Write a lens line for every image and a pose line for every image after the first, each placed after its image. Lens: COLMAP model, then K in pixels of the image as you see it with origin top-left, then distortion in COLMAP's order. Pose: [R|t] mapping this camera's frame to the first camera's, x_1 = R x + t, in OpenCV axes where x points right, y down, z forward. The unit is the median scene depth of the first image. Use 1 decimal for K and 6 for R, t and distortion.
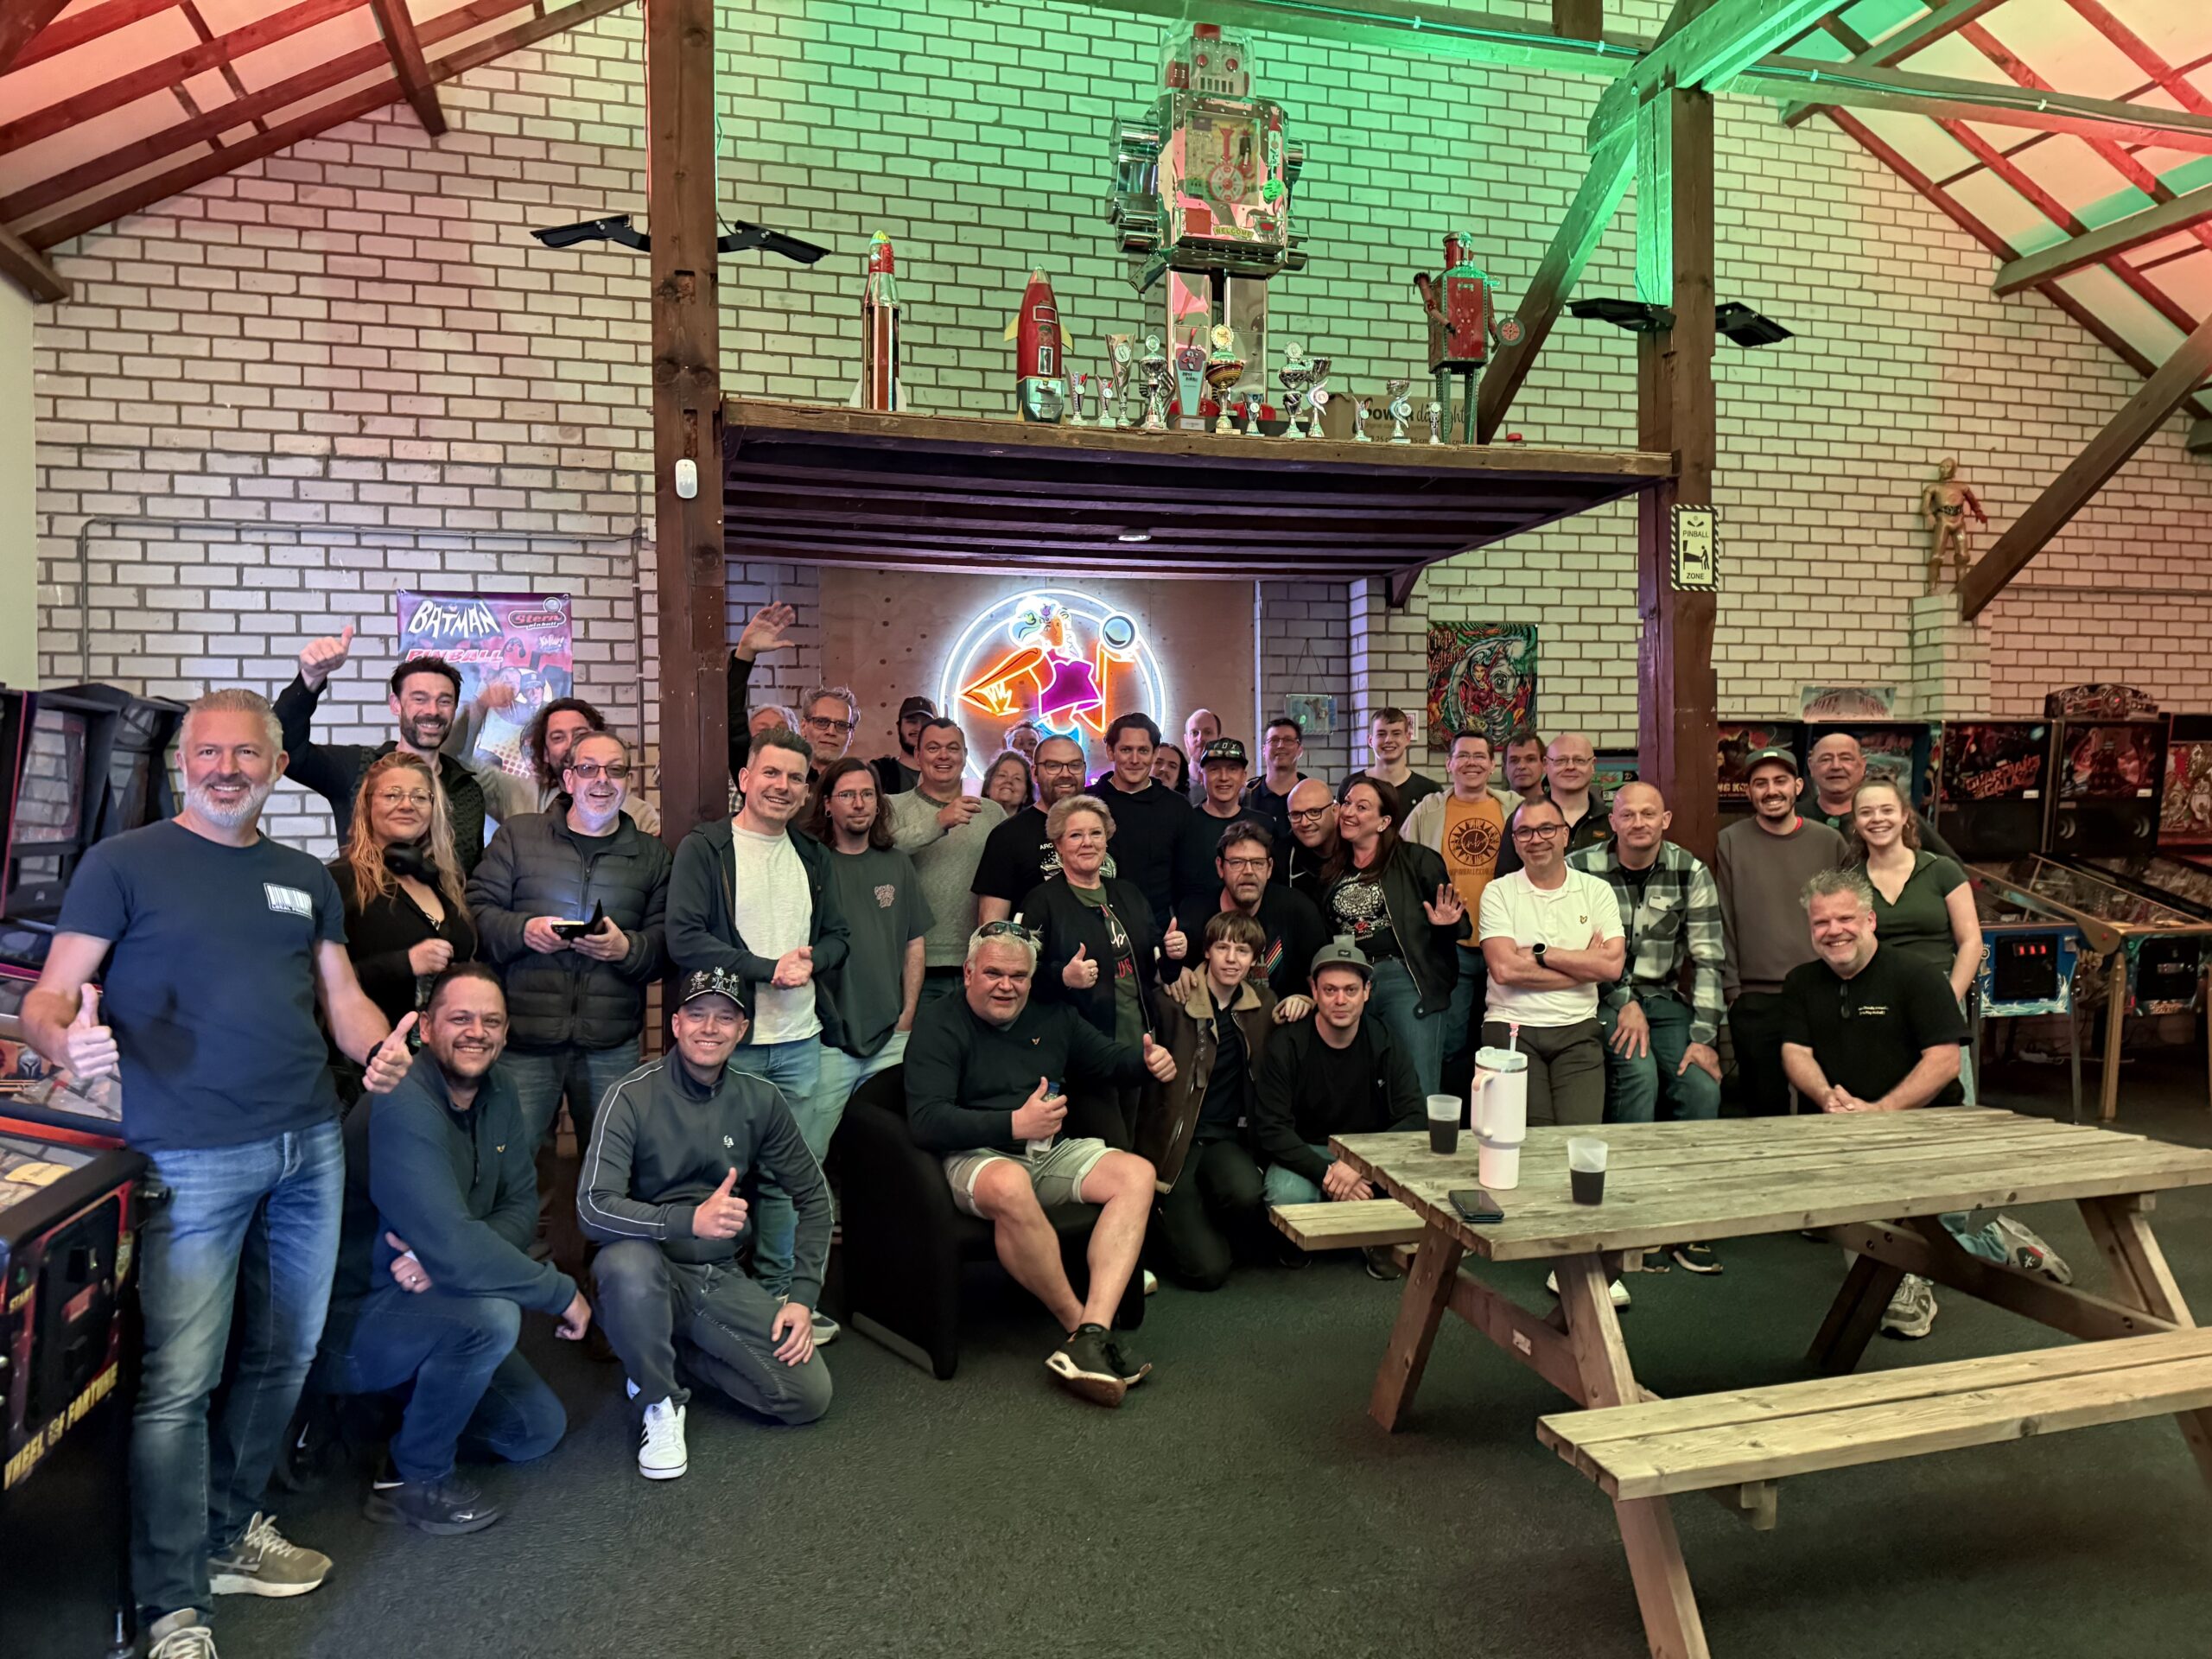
lens RADIAL K [[1559.8, 0, 1117.3], [0, 1559.8, 816.4], [0, 0, 1]] dist [0.020084, -0.024298]
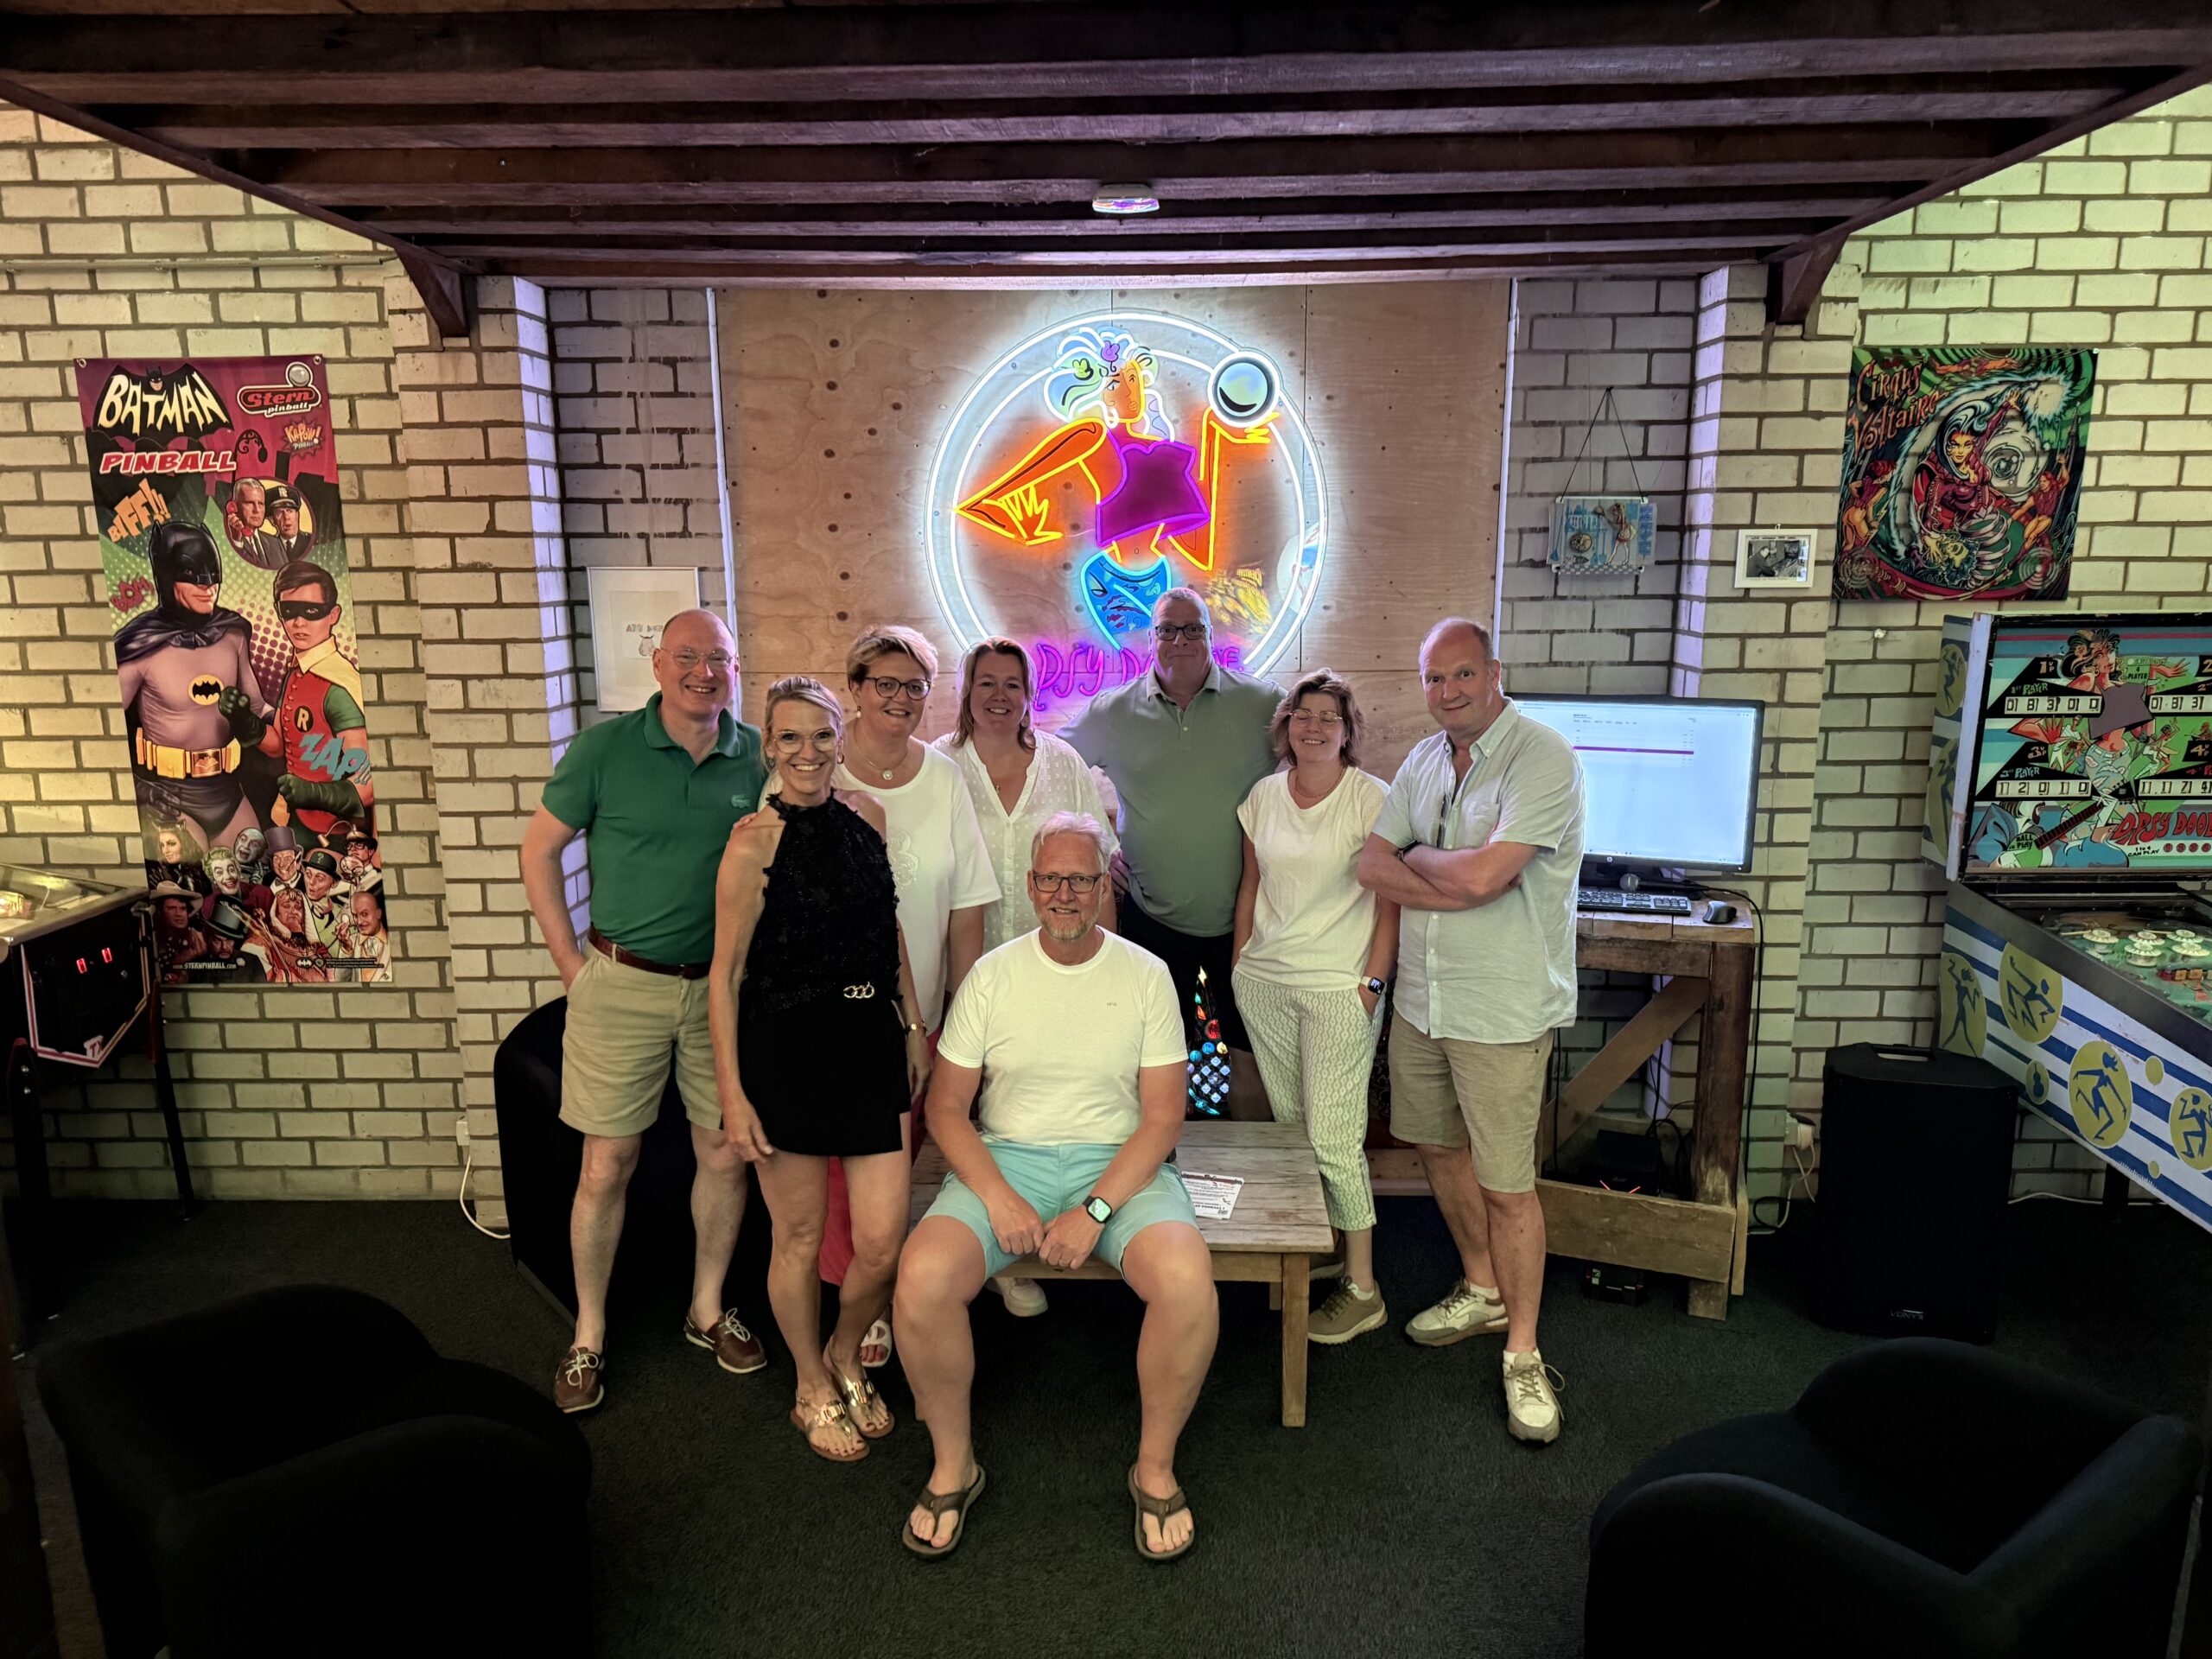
lens RADIAL K [[1560.3, 0, 1105.5], [0, 1560.3, 843.2], [0, 0, 1]] dist [0.010553, -0.013012]
pose [[0.955362, 0.063400, -0.288555, 0.143226], [-0.005578, 0.980399, 0.196941, -0.077500], [0.295386, -0.186541, 0.936990, 0.477874]]
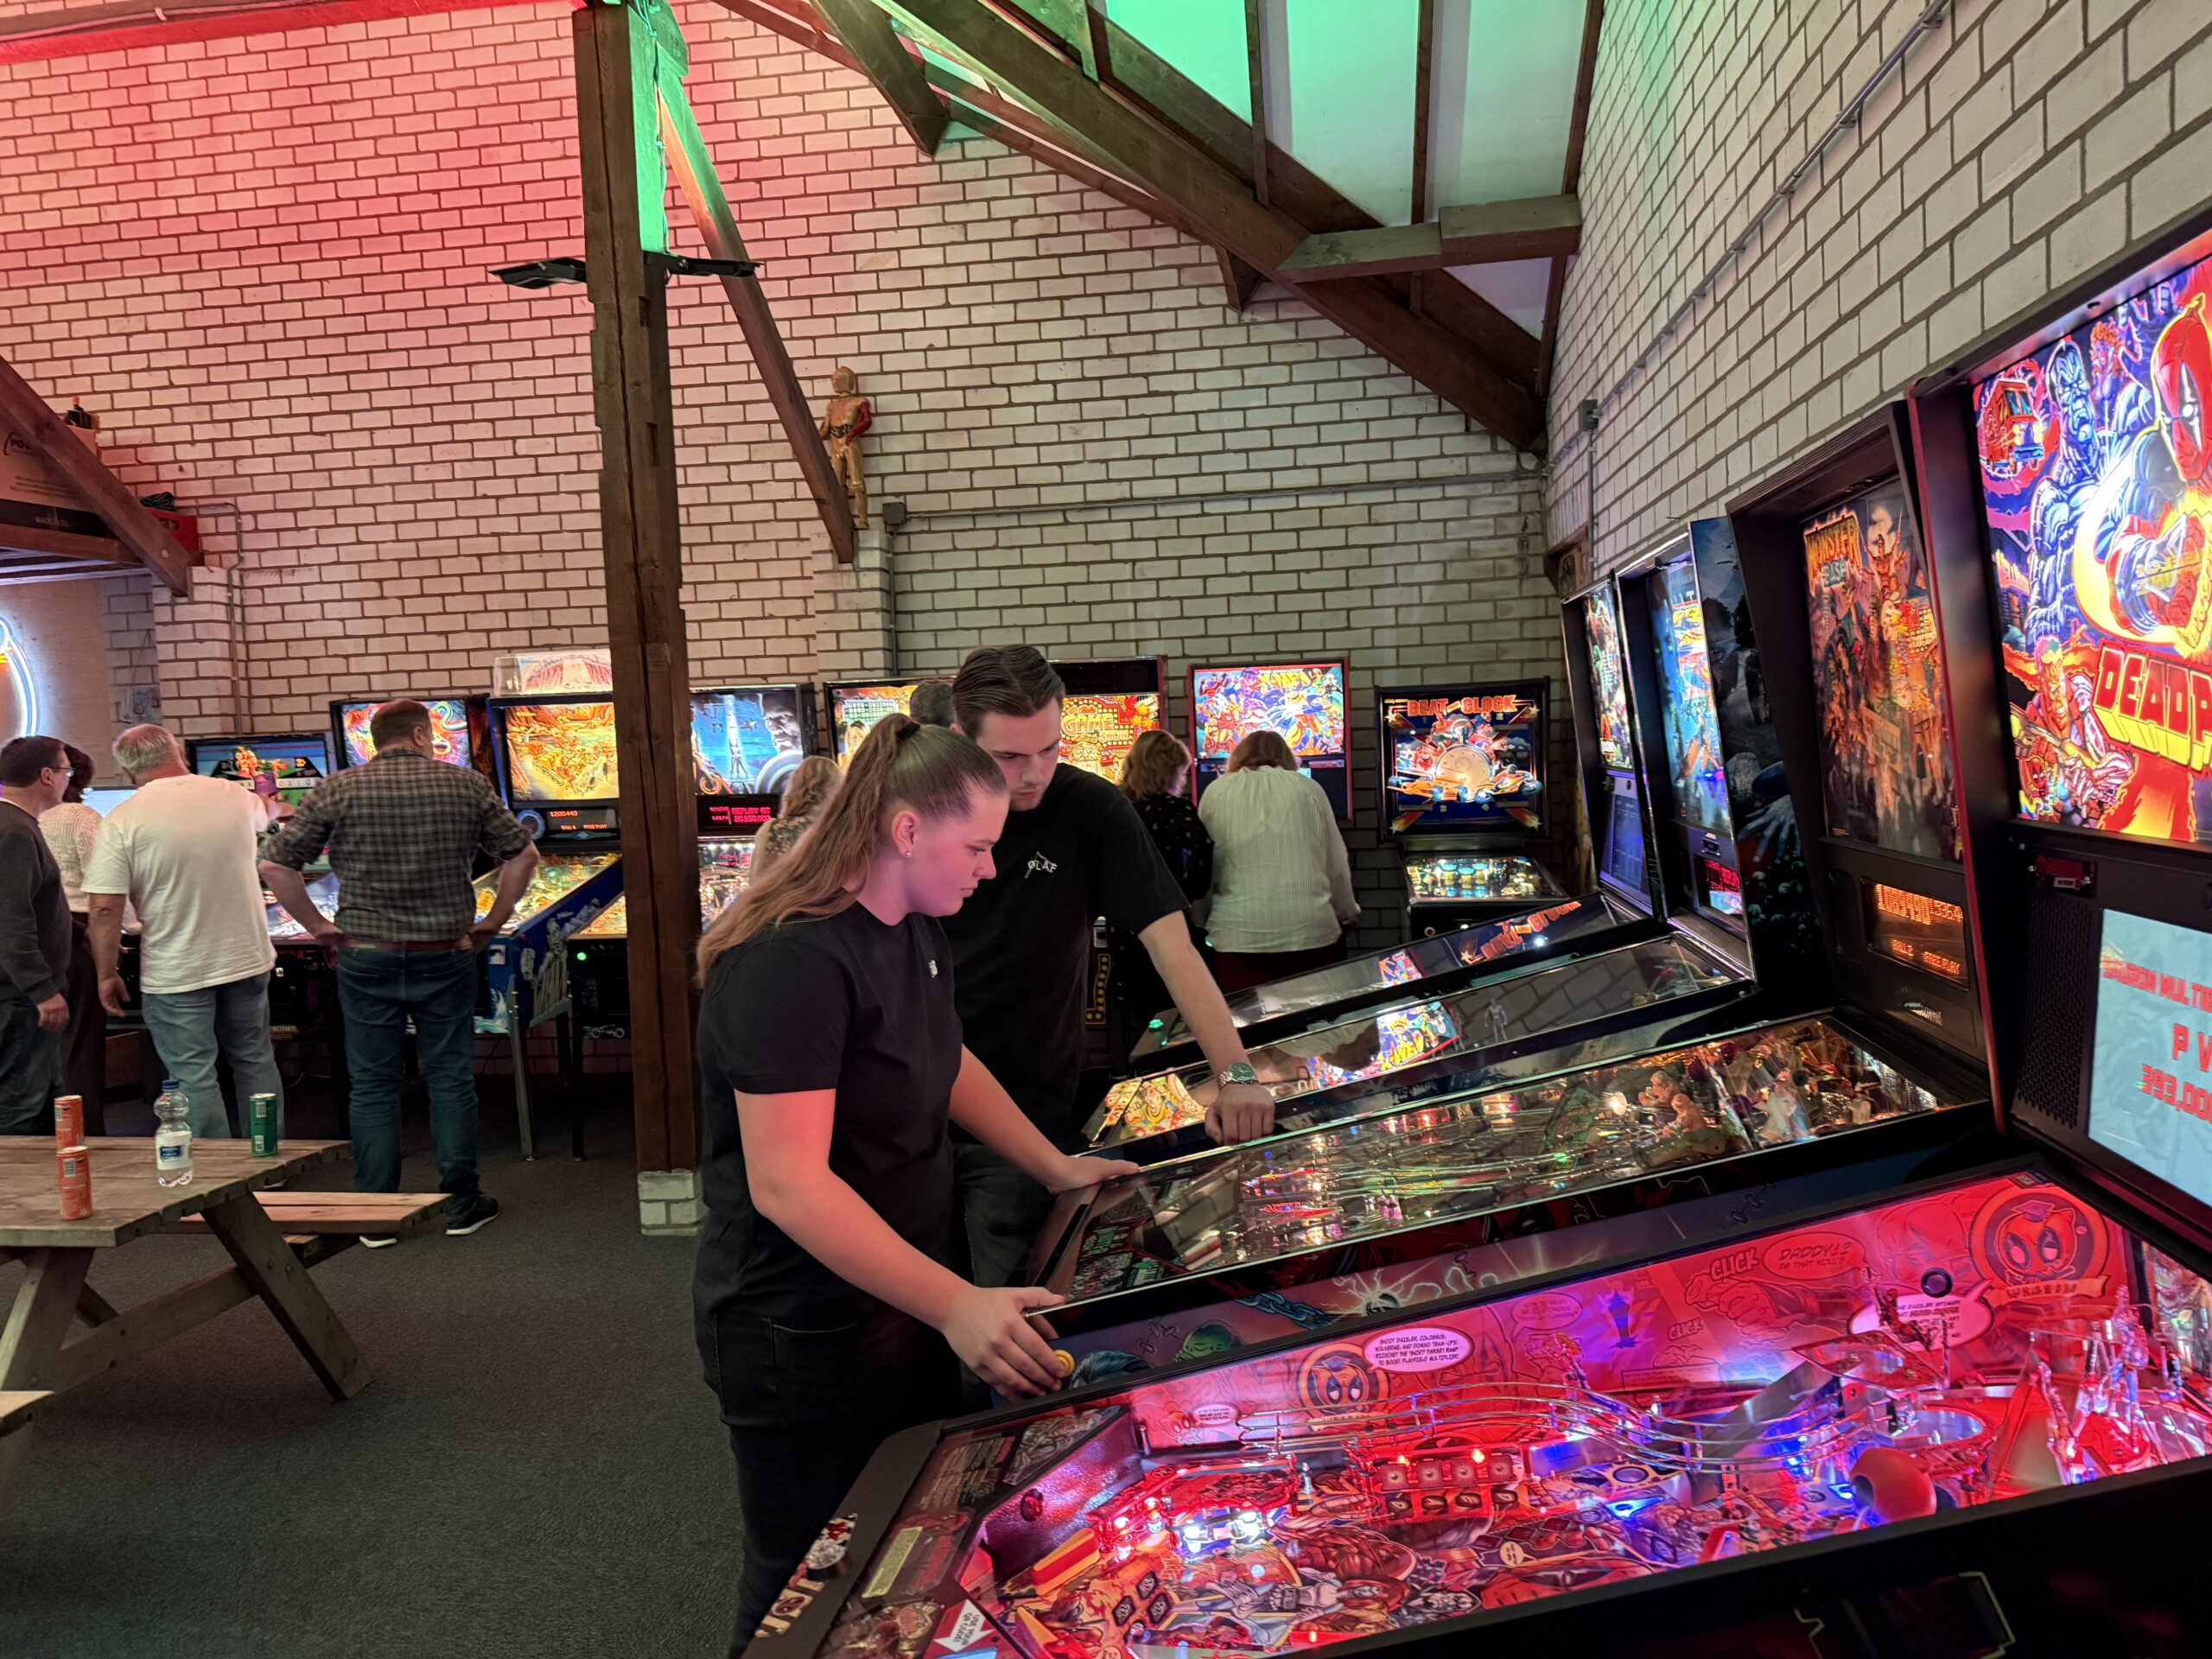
lens RADIAL K [[1530.4, 0, 1096.3], [0, 1530.4, 840.5], [0, 0, 1]] dist [0.200139, -0.412782]
pose [[0.908397, 0.001613, -0.418105, 1.316850], [0.025001, 0.997994, 0.058170, -0.024220], [0.417360, -0.063295, 0.906534, 0.358122]]
